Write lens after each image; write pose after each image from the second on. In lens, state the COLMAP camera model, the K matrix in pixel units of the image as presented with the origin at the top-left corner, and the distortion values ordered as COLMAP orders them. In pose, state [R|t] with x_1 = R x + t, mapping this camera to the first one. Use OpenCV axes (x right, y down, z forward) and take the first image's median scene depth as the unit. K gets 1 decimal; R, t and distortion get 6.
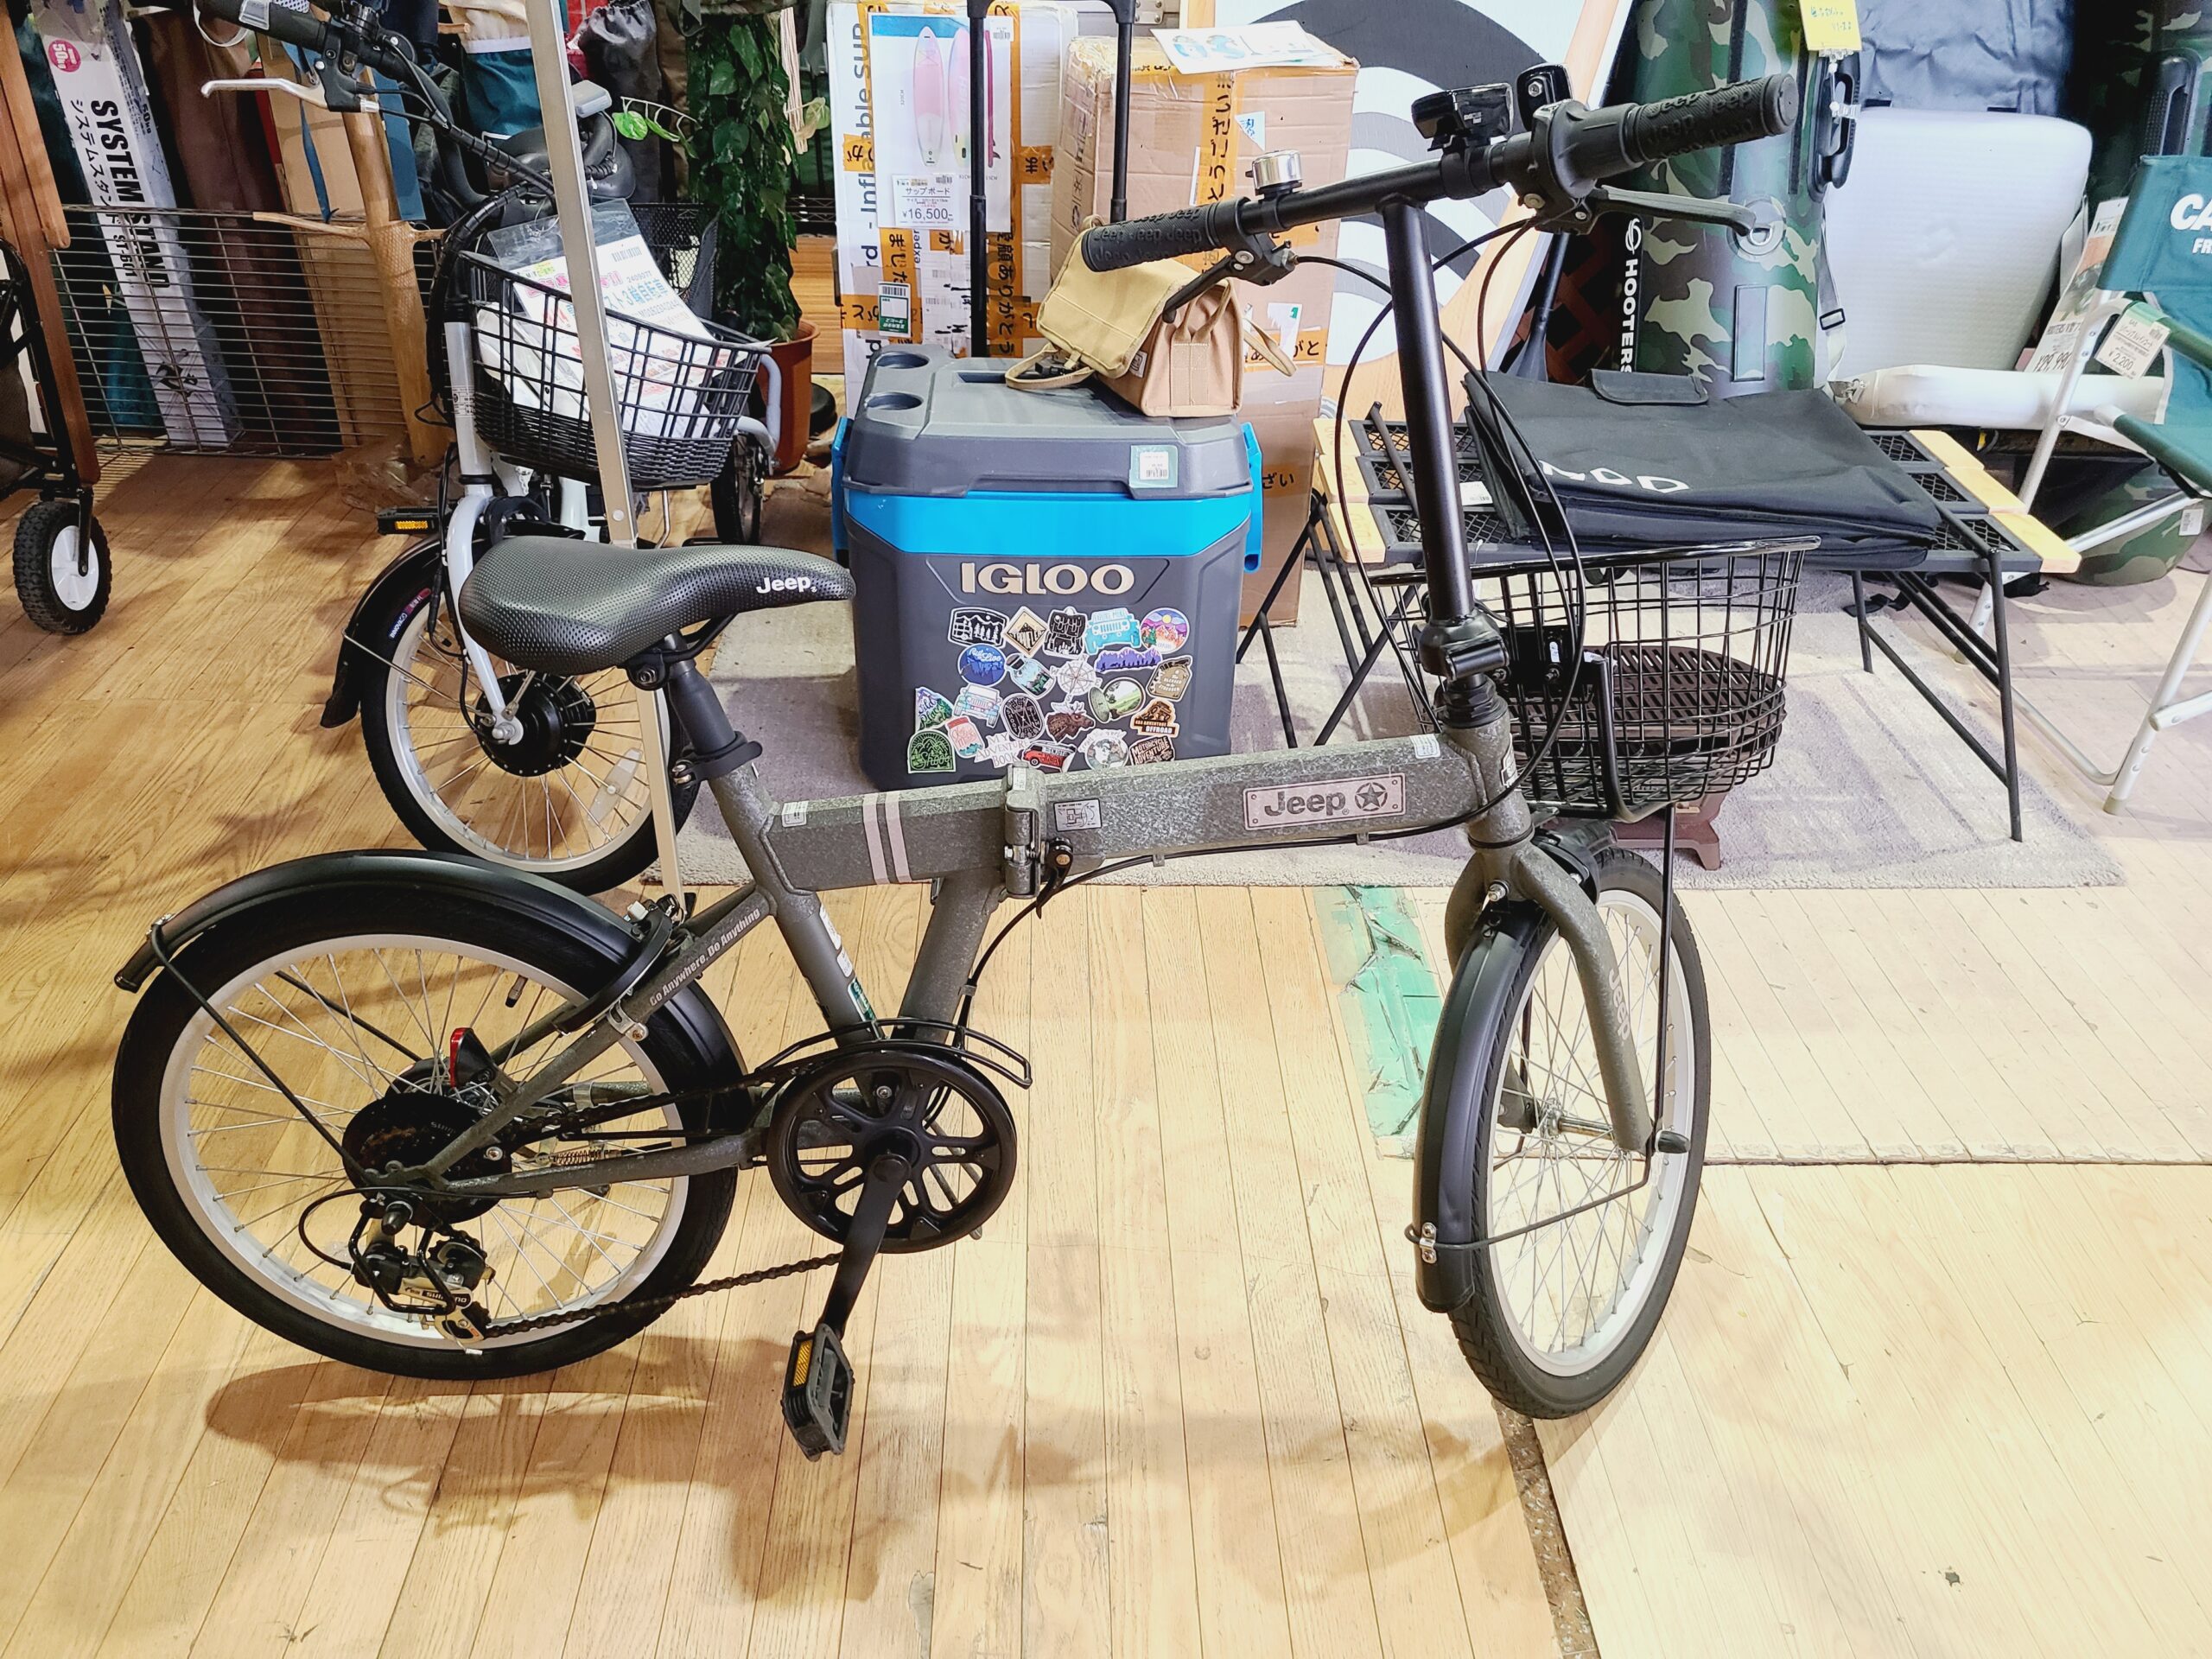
lens RADIAL K [[1677.0, 0, 1104.3], [0, 1677.0, 831.2], [0, 0, 1]] dist [0.051493, -0.031401]
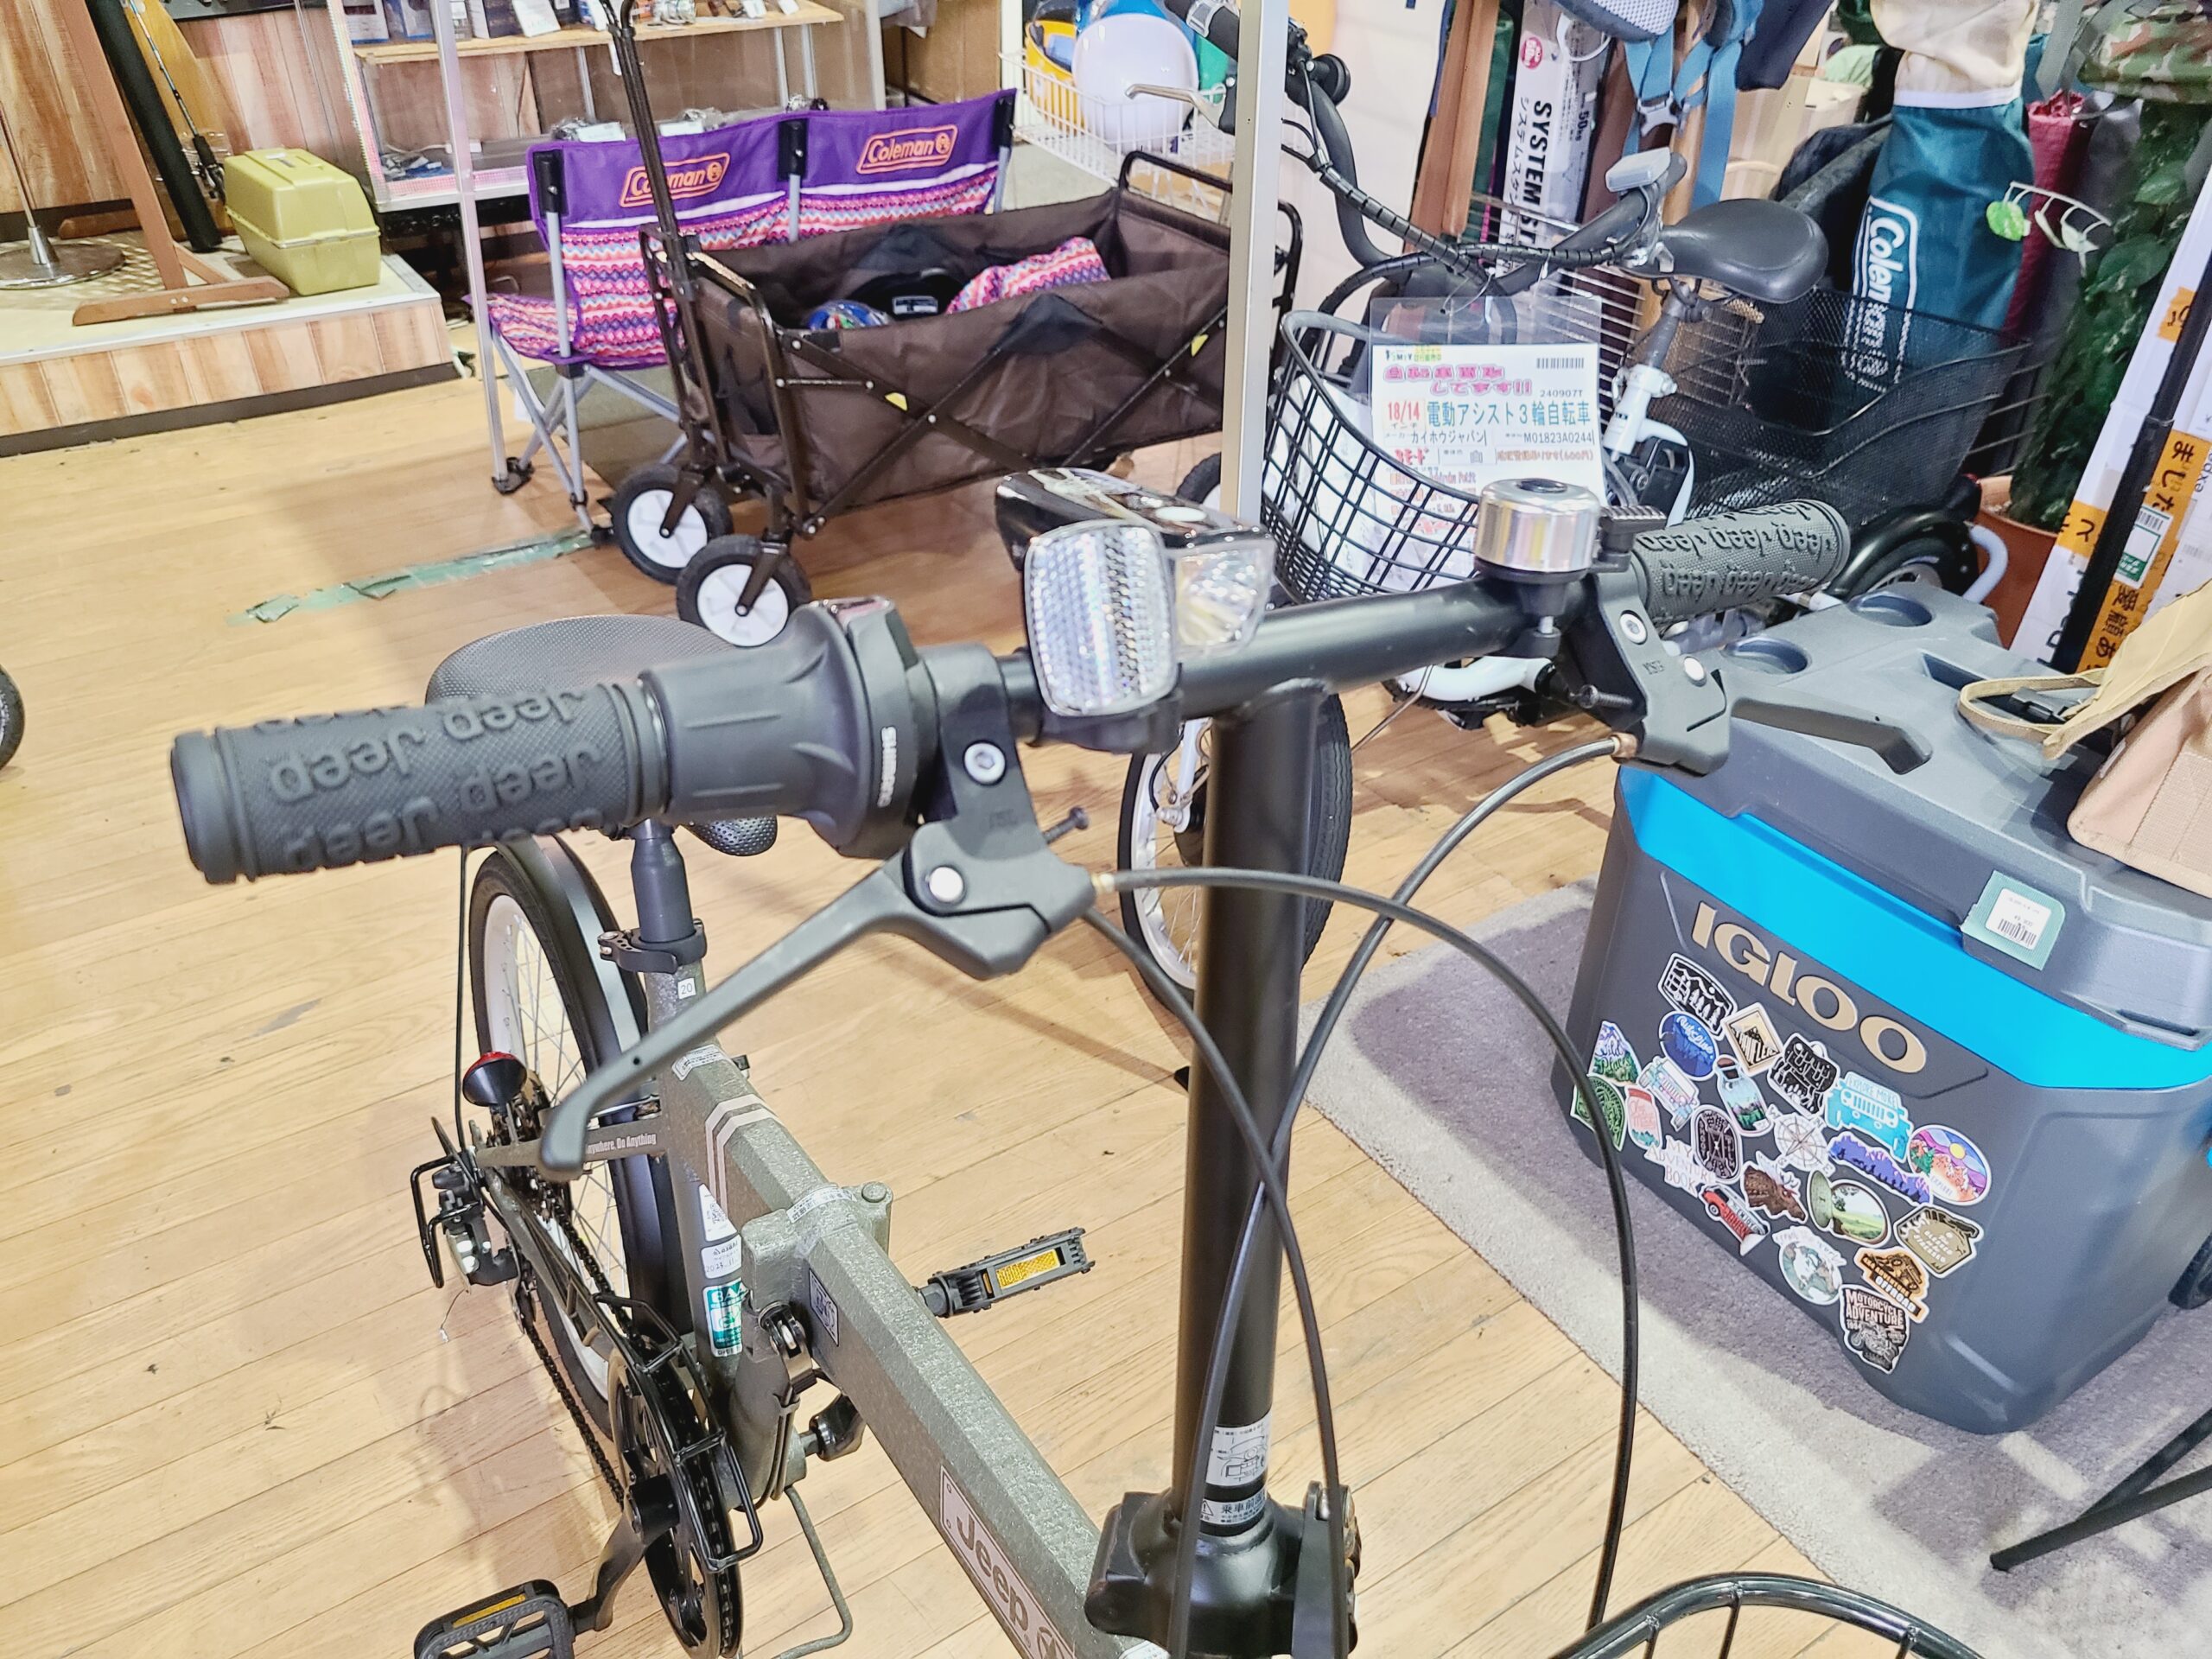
lens RADIAL K [[1677.0, 0, 1102.4], [0, 1677.0, 830.6], [0, 0, 1]] dist [0.051493, -0.031401]
pose [[0.510973, 0.454778, -0.729440, 0.265919], [-0.457587, 0.862267, 0.217050, -0.213173], [0.727682, 0.222875, 0.648696, 0.358948]]
